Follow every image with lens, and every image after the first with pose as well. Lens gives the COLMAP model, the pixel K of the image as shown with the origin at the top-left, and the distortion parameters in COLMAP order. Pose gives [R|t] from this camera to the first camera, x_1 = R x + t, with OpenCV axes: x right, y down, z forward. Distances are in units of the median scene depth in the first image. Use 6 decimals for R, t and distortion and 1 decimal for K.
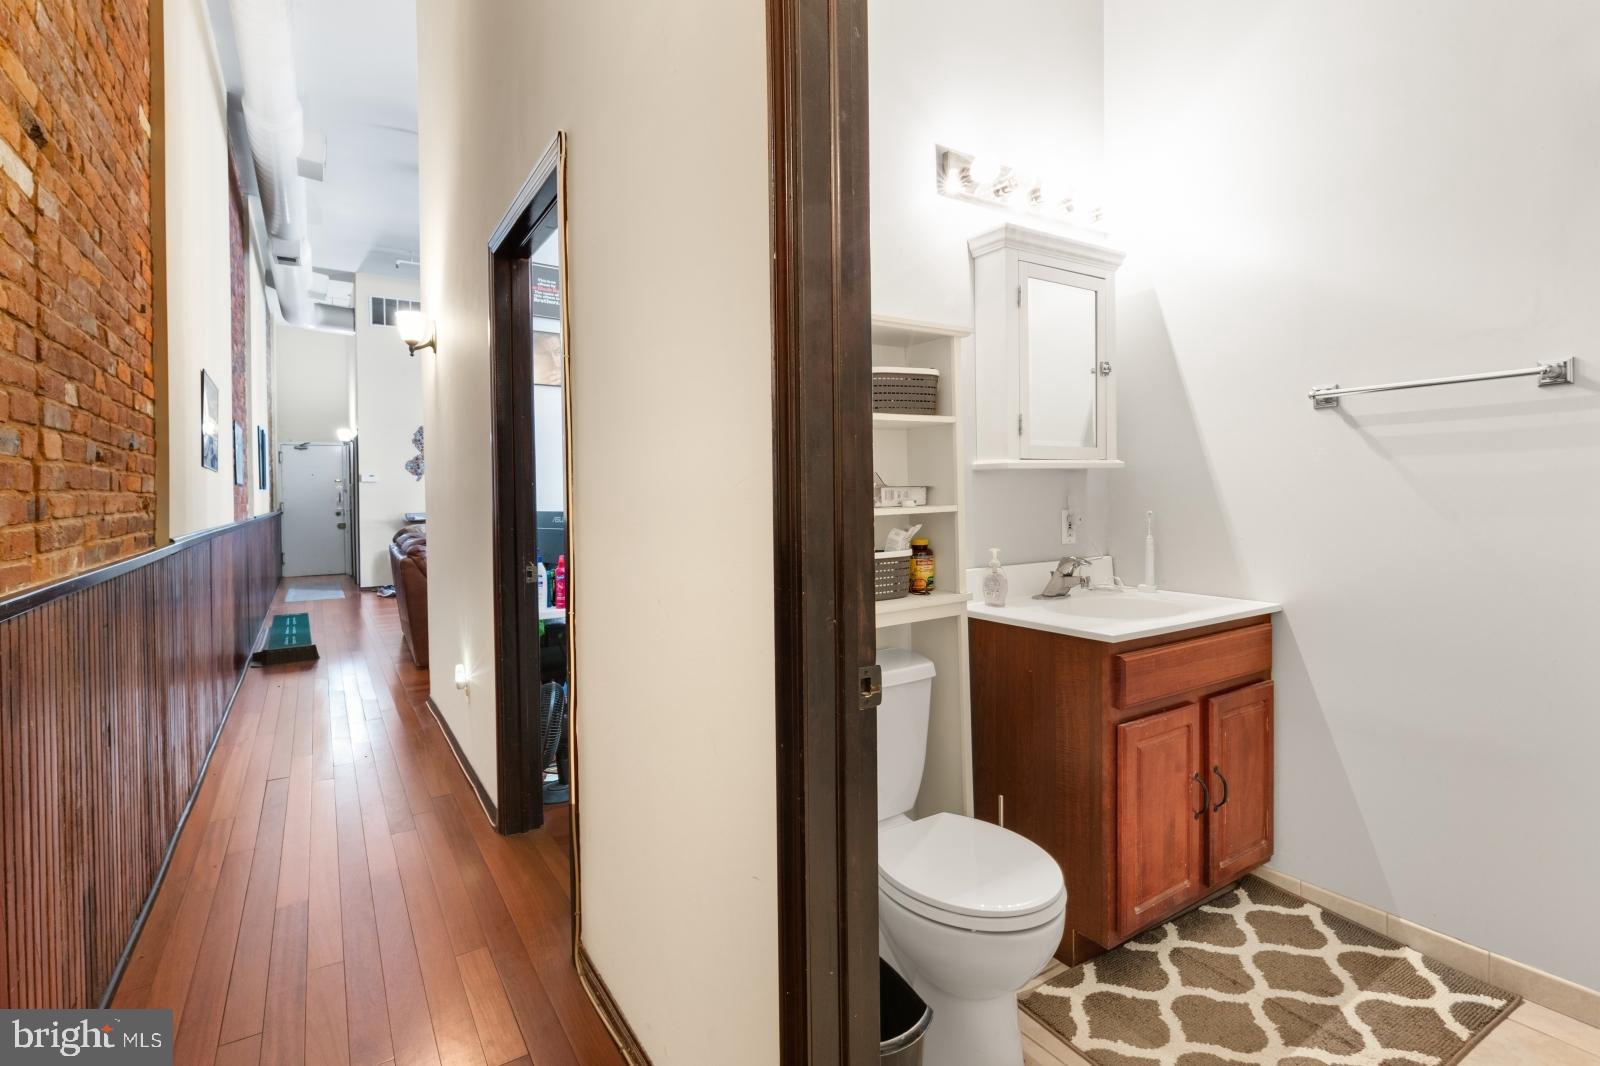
lens RADIAL K [[735.7, 0, 796.5], [0, 735.7, 510.5], [0, 0, 1]] dist [-0.011467, -0.000457]
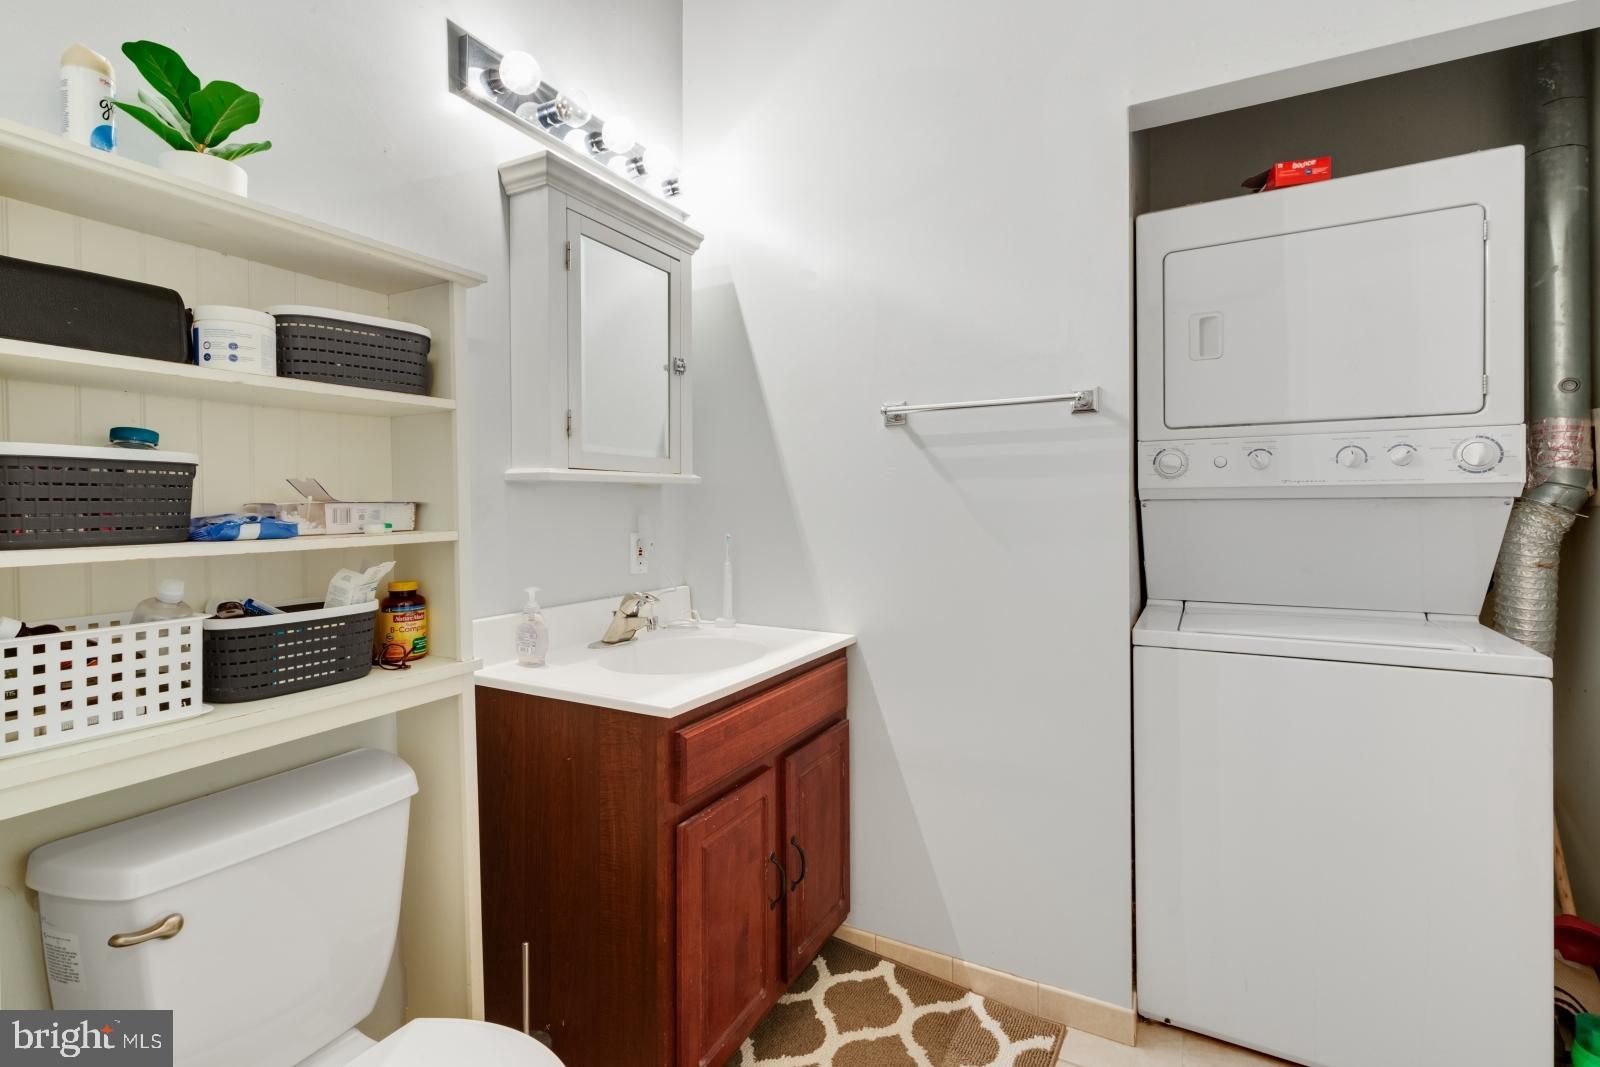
lens RADIAL K [[751.3, 0, 799.0], [0, 751.3, 517.3], [0, 0, 1]] dist [-0.015844, -0.001086]
pose [[0.867216, 0.005107, 0.497907, 0.143425], [0.001026, 0.999927, -0.012043, -0.011030], [-0.497932, 0.010955, 0.867147, 0.237776]]
